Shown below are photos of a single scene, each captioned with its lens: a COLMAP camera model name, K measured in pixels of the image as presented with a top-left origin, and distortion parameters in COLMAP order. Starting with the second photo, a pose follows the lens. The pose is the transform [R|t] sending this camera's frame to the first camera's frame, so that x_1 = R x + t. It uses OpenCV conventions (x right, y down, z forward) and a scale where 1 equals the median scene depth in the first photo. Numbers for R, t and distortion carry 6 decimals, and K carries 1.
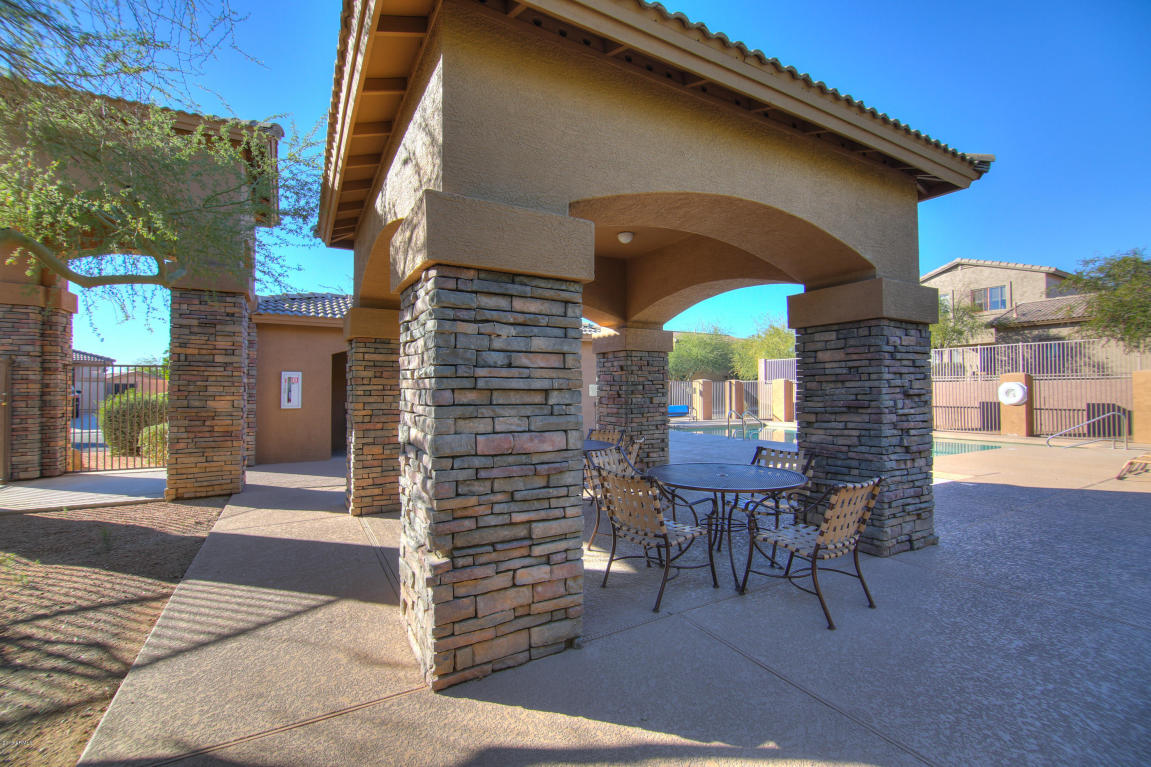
lens RADIAL K [[488.9, 0, 579.9], [0, 488.9, 380.5], [0, 0, 1]] dist [0.000936, -0.009974]
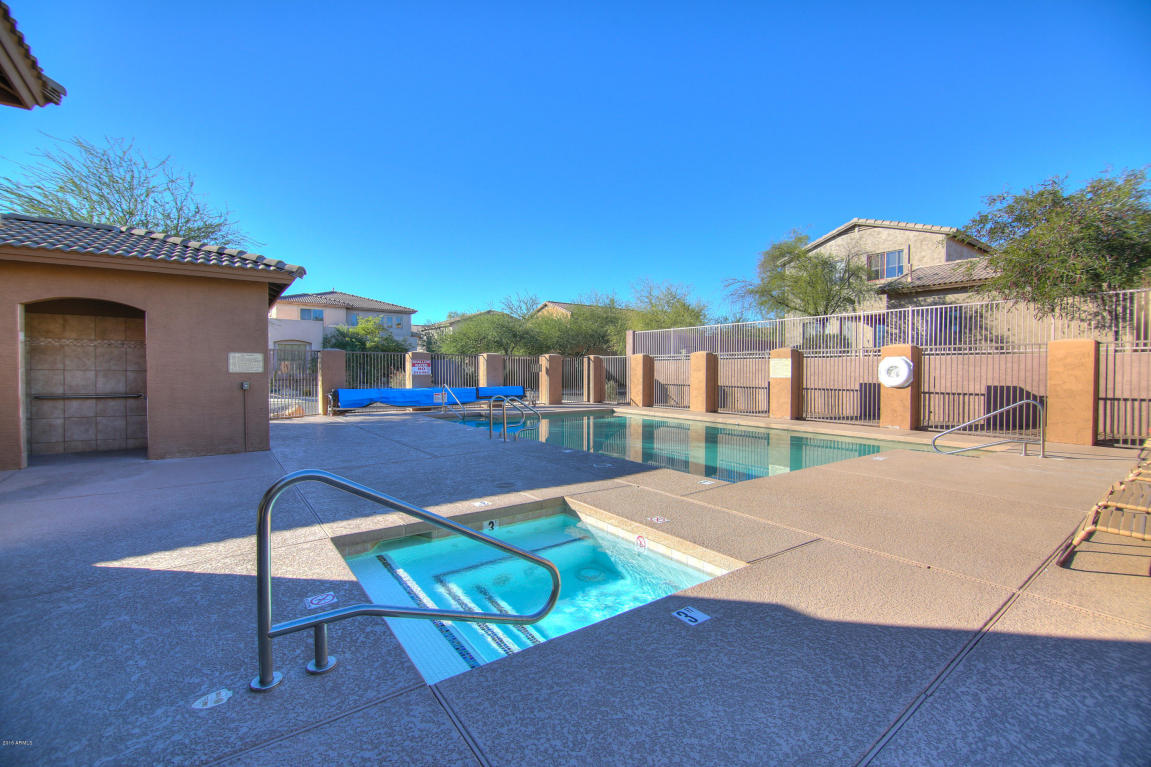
lens RADIAL K [[488.9, 0, 579.9], [0, 488.9, 380.5], [0, 0, 1]] dist [0.000936, -0.009974]
pose [[0.992667, 0.001832, 0.120868, 0.255400], [-0.006881, 0.999120, 0.041369, 0.009616], [-0.120686, -0.041898, 0.991806, 0.252660]]
